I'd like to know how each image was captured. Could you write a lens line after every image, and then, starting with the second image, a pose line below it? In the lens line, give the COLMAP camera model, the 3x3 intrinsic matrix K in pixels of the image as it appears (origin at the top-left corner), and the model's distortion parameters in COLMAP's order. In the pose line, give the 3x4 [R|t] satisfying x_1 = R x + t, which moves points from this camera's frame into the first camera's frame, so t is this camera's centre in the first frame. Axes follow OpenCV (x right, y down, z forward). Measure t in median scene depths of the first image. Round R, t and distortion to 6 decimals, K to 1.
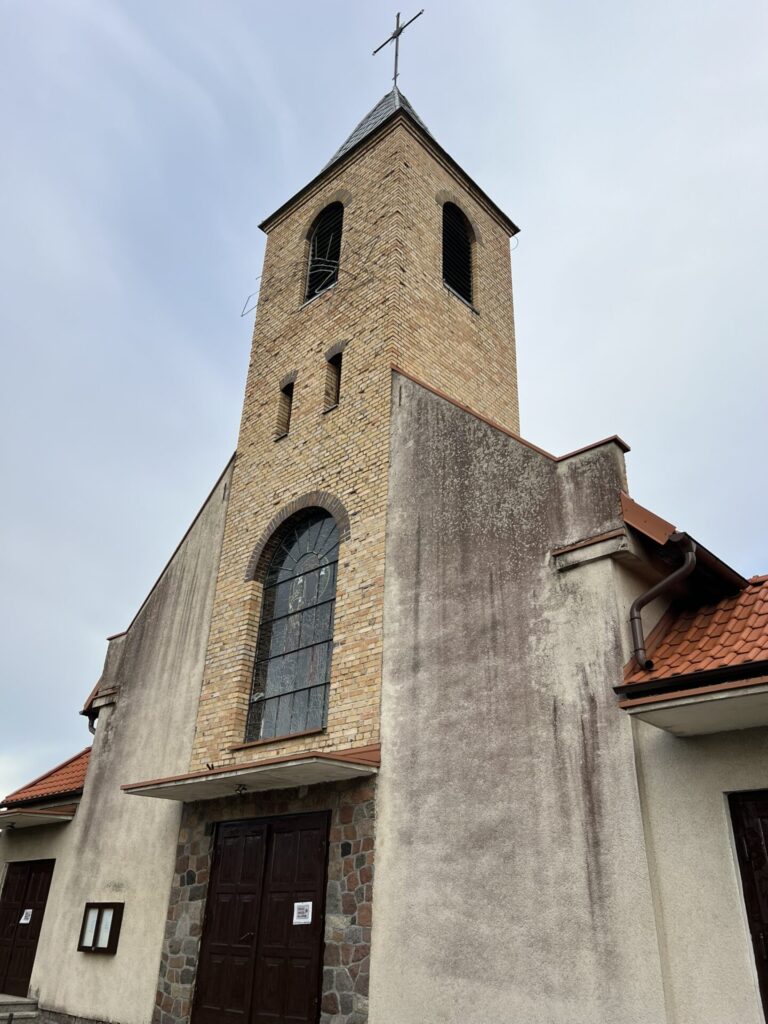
lens RADIAL K [[768.6, 0, 384.0], [0, 768.6, 512.0], [0, 0, 1]] dist [0.069685, -0.081770]
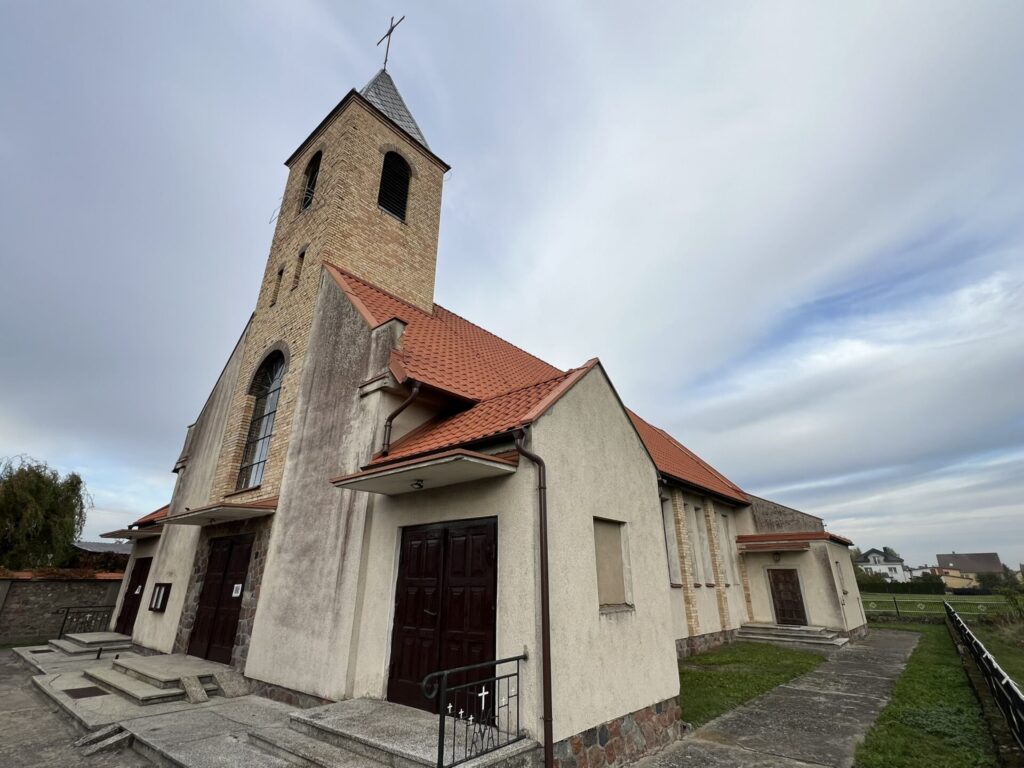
lens RADIAL K [[476.1, 0, 511.7], [0, 476.1, 377.5], [0, 0, 1]] dist [0.001827, 0.000183]
pose [[0.998594, -0.012771, 0.051439, 0.458269], [0.007451, 0.994724, 0.102312, -0.063666], [-0.052475, -0.101785, 0.993422, -0.044819]]
